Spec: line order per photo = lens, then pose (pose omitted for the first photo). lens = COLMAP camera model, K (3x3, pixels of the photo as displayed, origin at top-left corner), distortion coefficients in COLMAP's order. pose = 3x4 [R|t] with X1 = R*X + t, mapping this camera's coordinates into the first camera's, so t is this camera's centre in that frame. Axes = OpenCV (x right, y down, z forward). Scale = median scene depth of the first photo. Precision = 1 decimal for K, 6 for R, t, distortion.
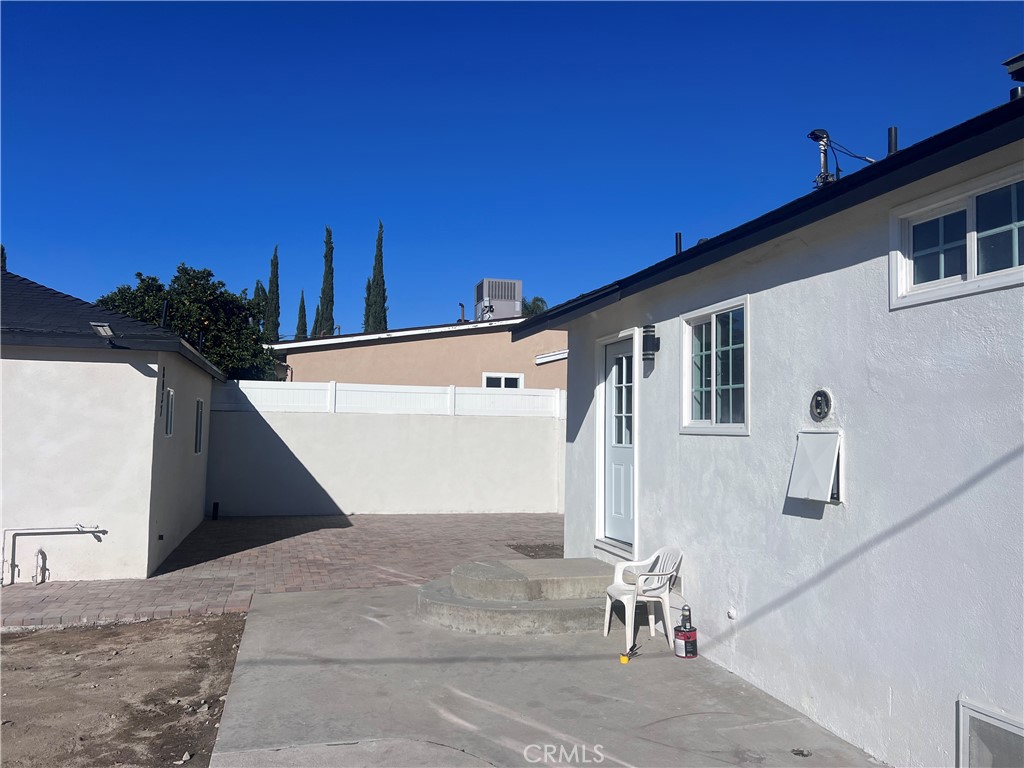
lens RADIAL K [[767.3, 0, 516.9], [0, 767.3, 379.4], [0, 0, 1]] dist [0.061484, -0.066384]
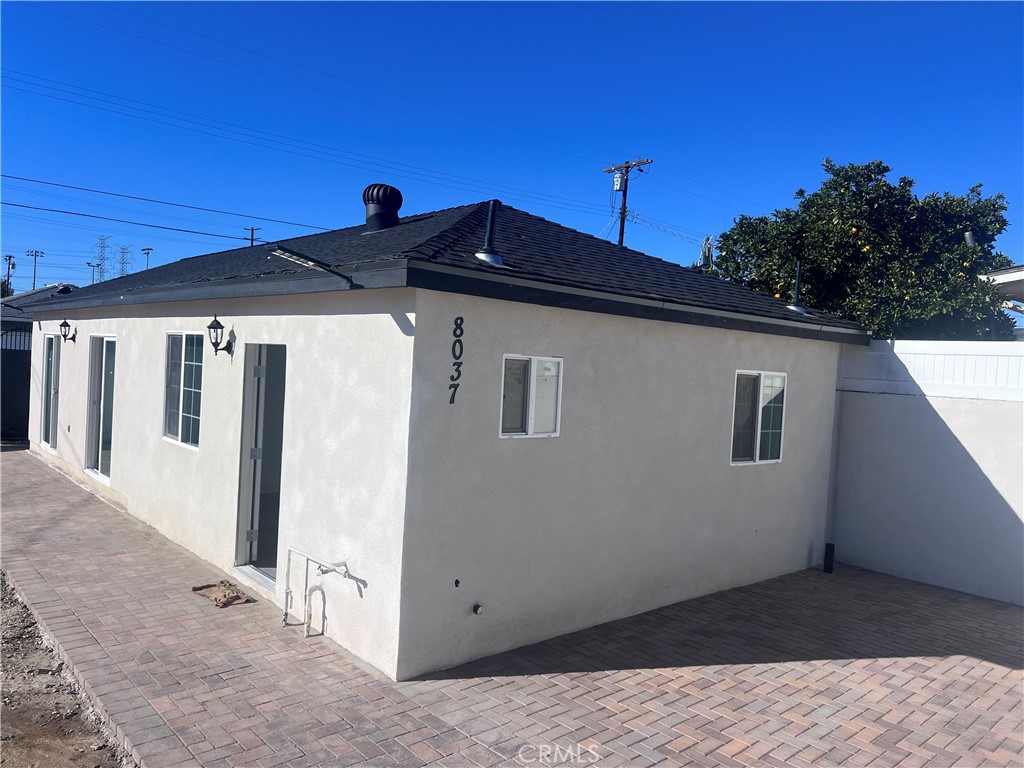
lens RADIAL K [[769.8, 0, 514.9], [0, 769.8, 383.4], [0, 0, 1]] dist [0.069373, -0.085815]
pose [[0.425653, 0.030519, -0.904372, 0.095138], [0.013210, 0.999115, 0.039934, 0.012713], [0.904790, -0.028944, 0.424873, 0.973670]]
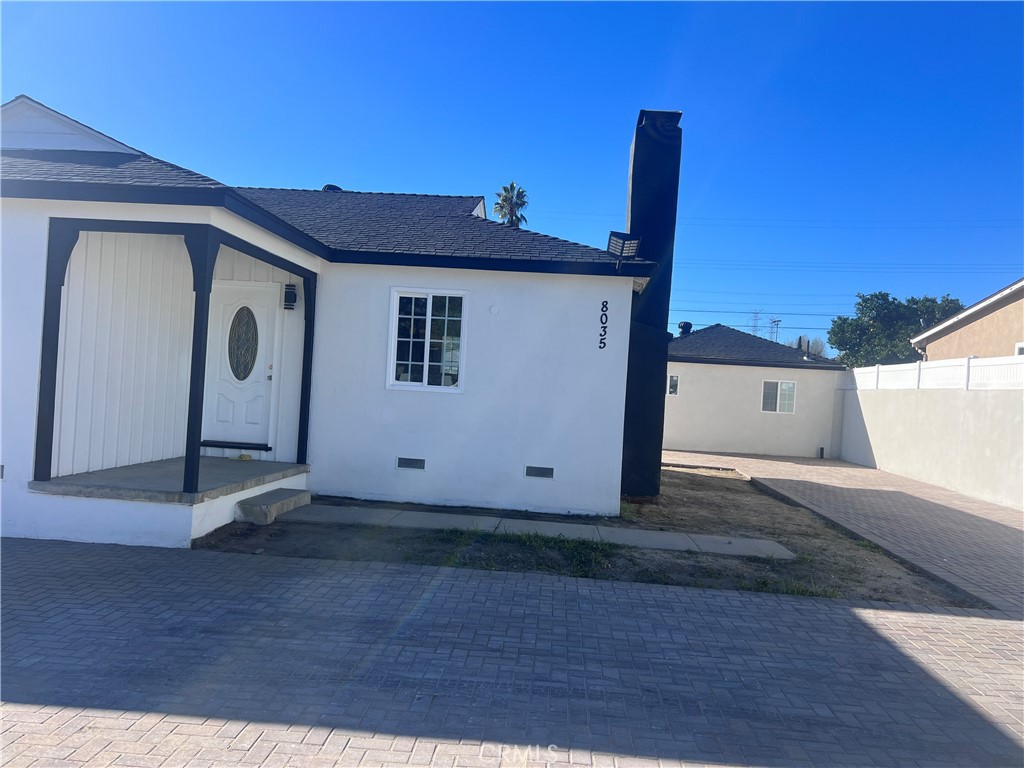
lens RADIAL K [[769.8, 0, 514.9], [0, 769.8, 383.4], [0, 0, 1]] dist [0.069373, -0.085815]
pose [[-0.349416, -0.043306, -0.935966, 2.401395], [0.000807, 0.998917, -0.046520, 0.187893], [0.936967, -0.017010, -0.349003, 1.791036]]
